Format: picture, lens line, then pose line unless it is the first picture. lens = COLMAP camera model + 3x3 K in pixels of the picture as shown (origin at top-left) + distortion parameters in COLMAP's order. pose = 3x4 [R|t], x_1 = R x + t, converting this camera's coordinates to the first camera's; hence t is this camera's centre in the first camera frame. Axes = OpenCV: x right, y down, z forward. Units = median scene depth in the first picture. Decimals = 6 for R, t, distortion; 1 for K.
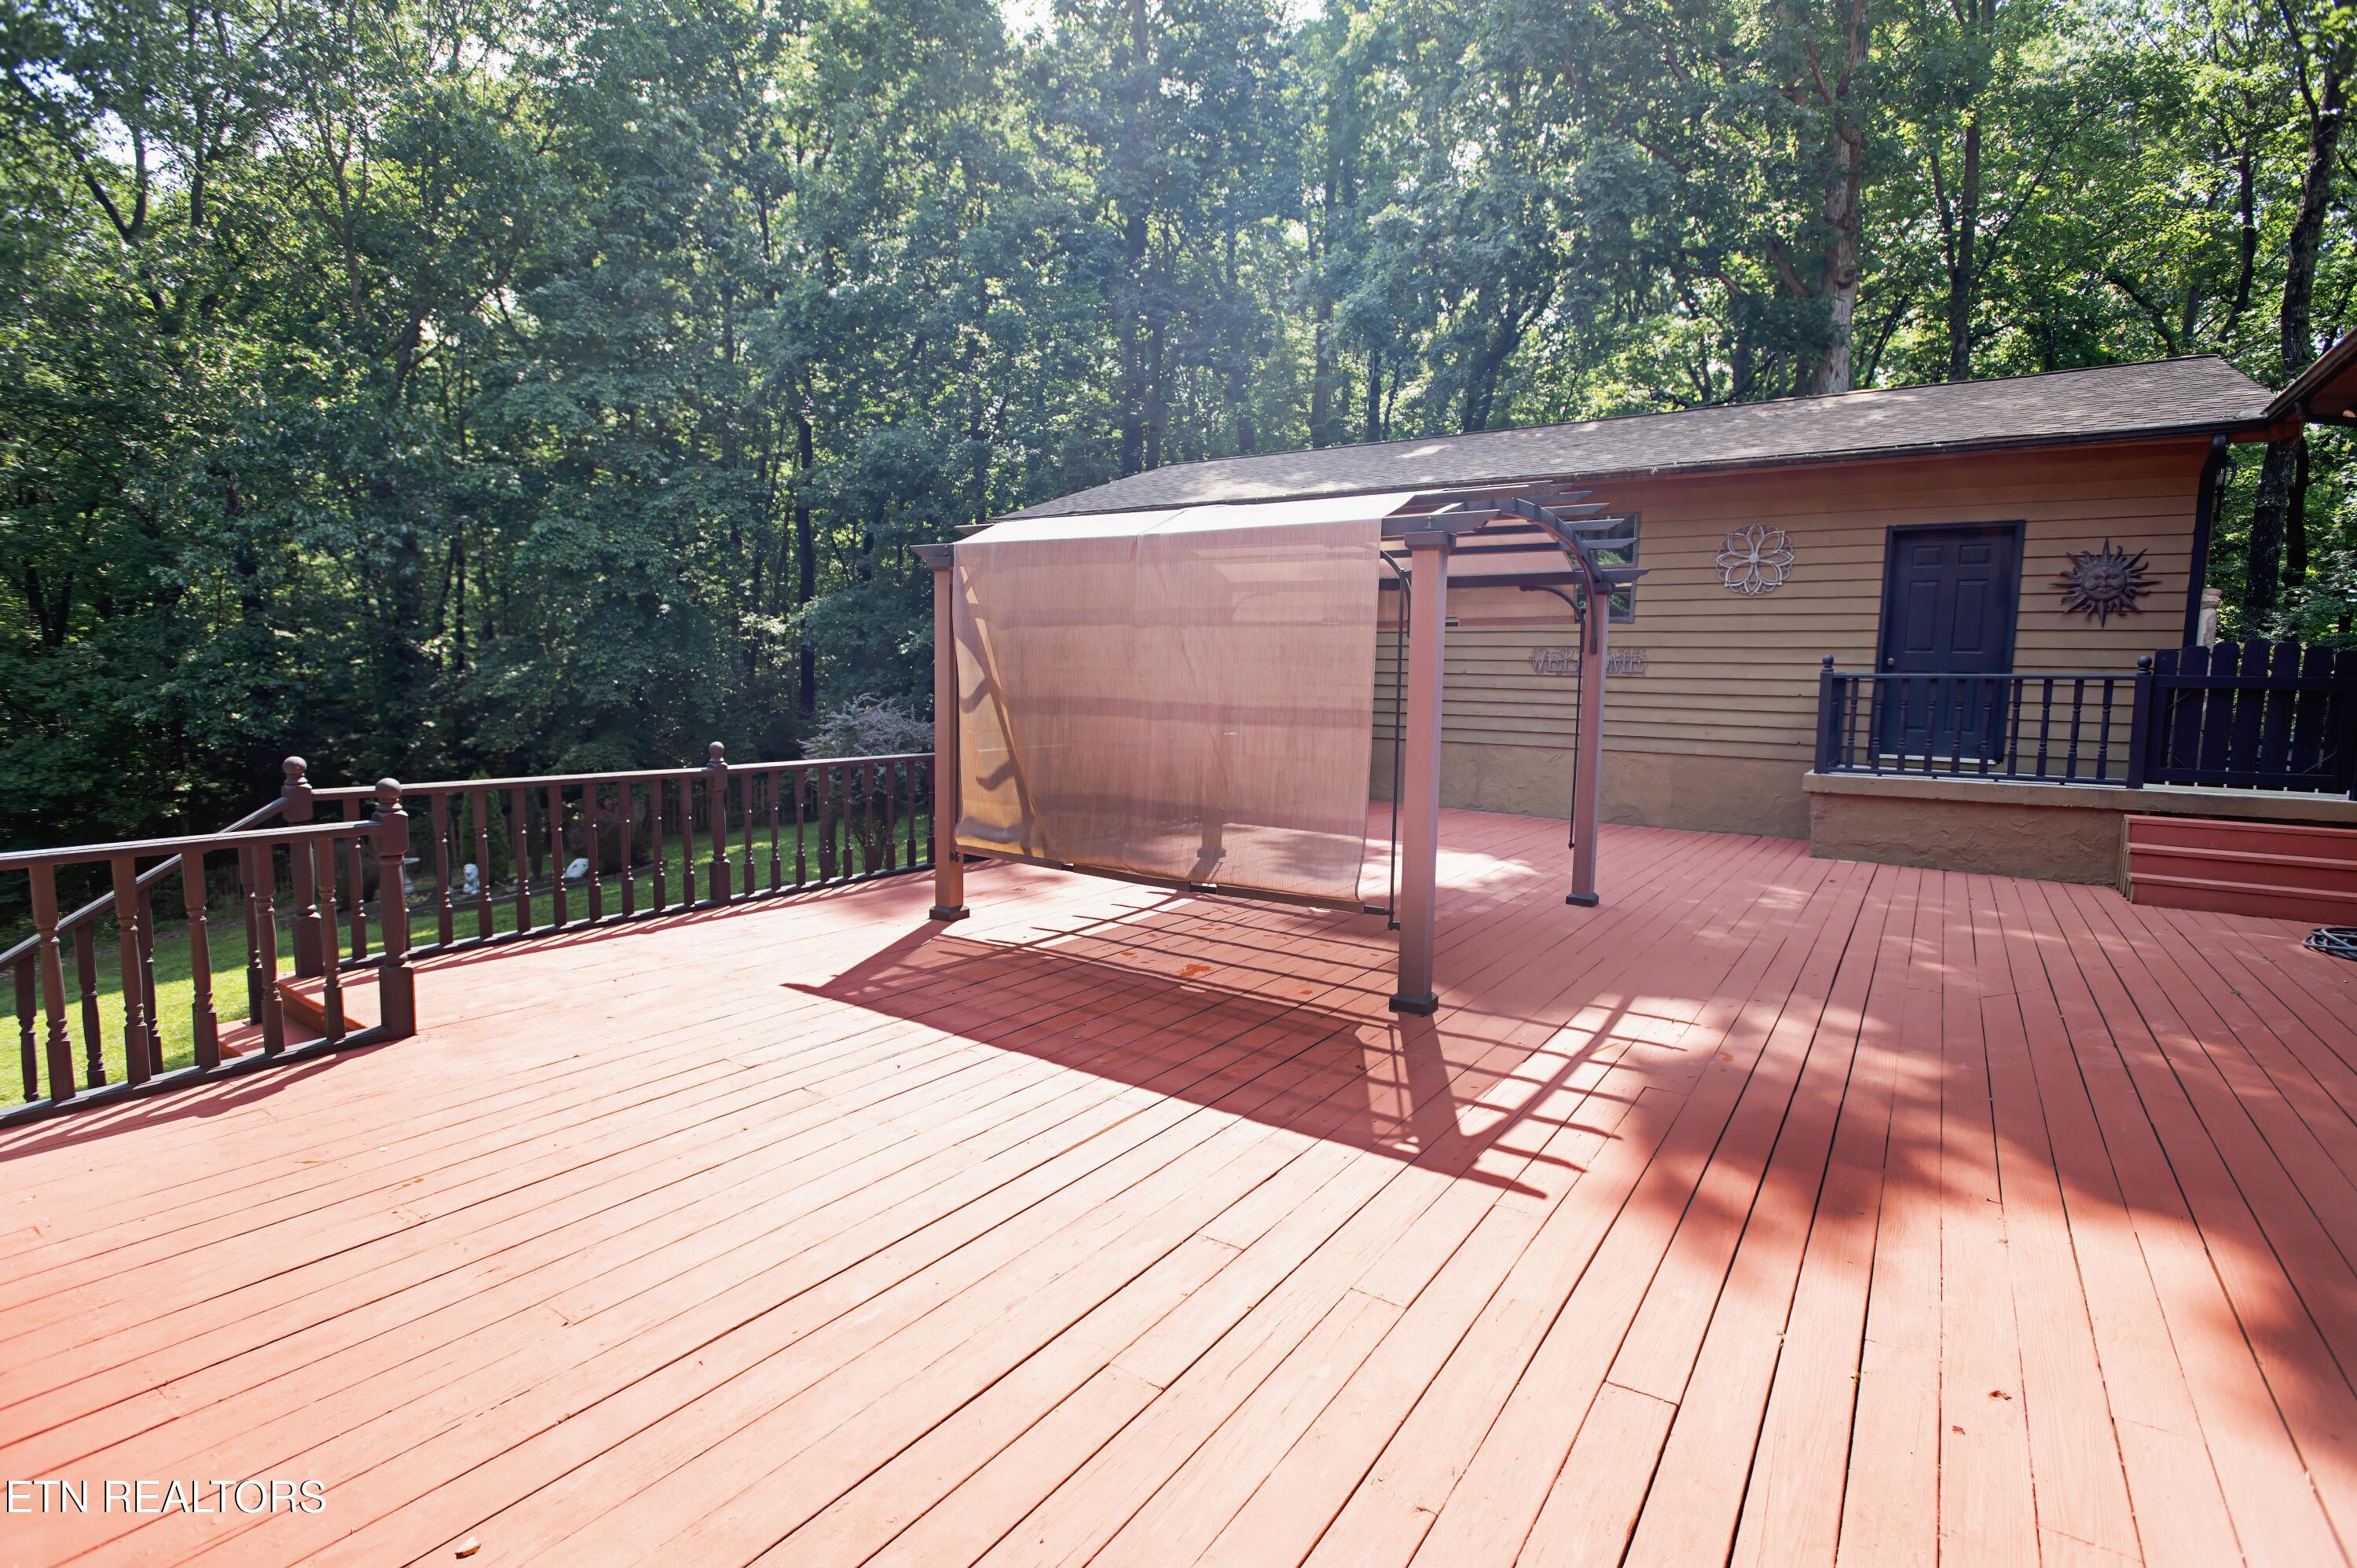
lens RADIAL K [[1122.3, 0, 1178.5], [0, 1122.3, 784.0], [0, 0, 1]] dist [-0.001746, -0.005069]
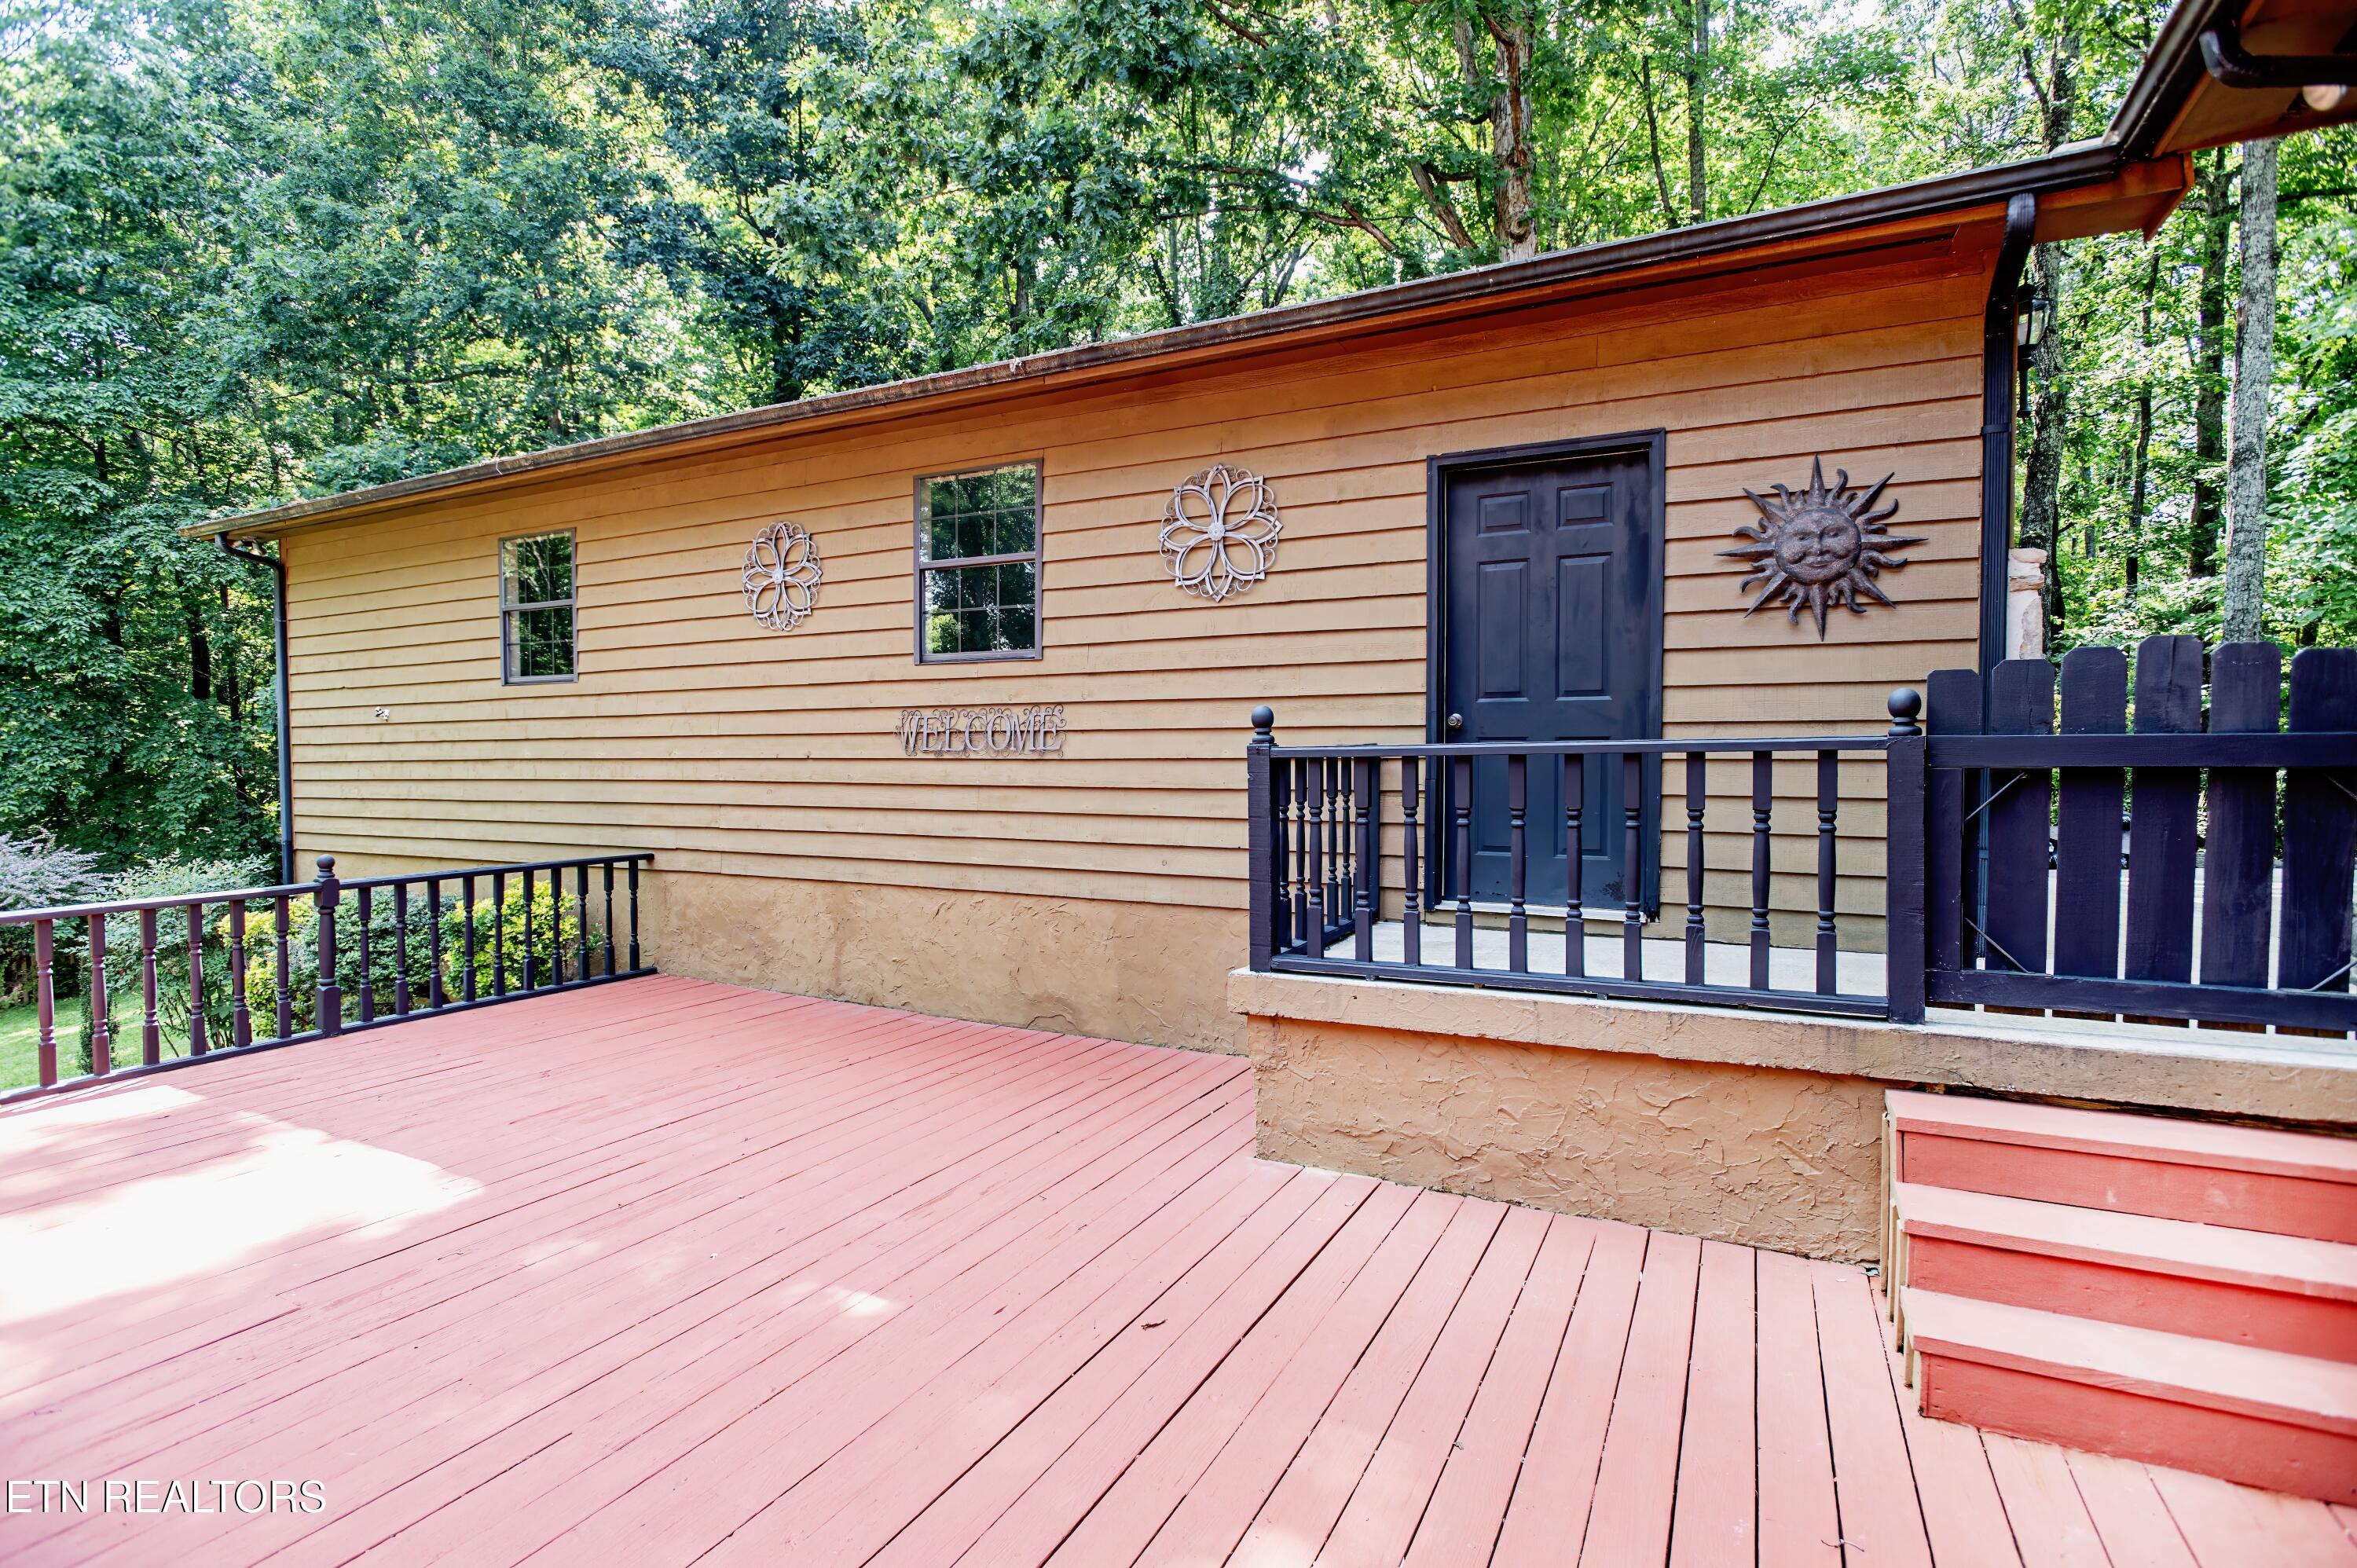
lens RADIAL K [[1122.3, 0, 1178.5], [0, 1122.3, 784.0], [0, 0, 1]] dist [-0.001746, -0.005069]
pose [[0.991665, -0.026041, 0.126181, 0.184993], [0.034615, 0.997203, -0.066243, -0.020988], [-0.124103, 0.070059, 0.989793, 0.212258]]
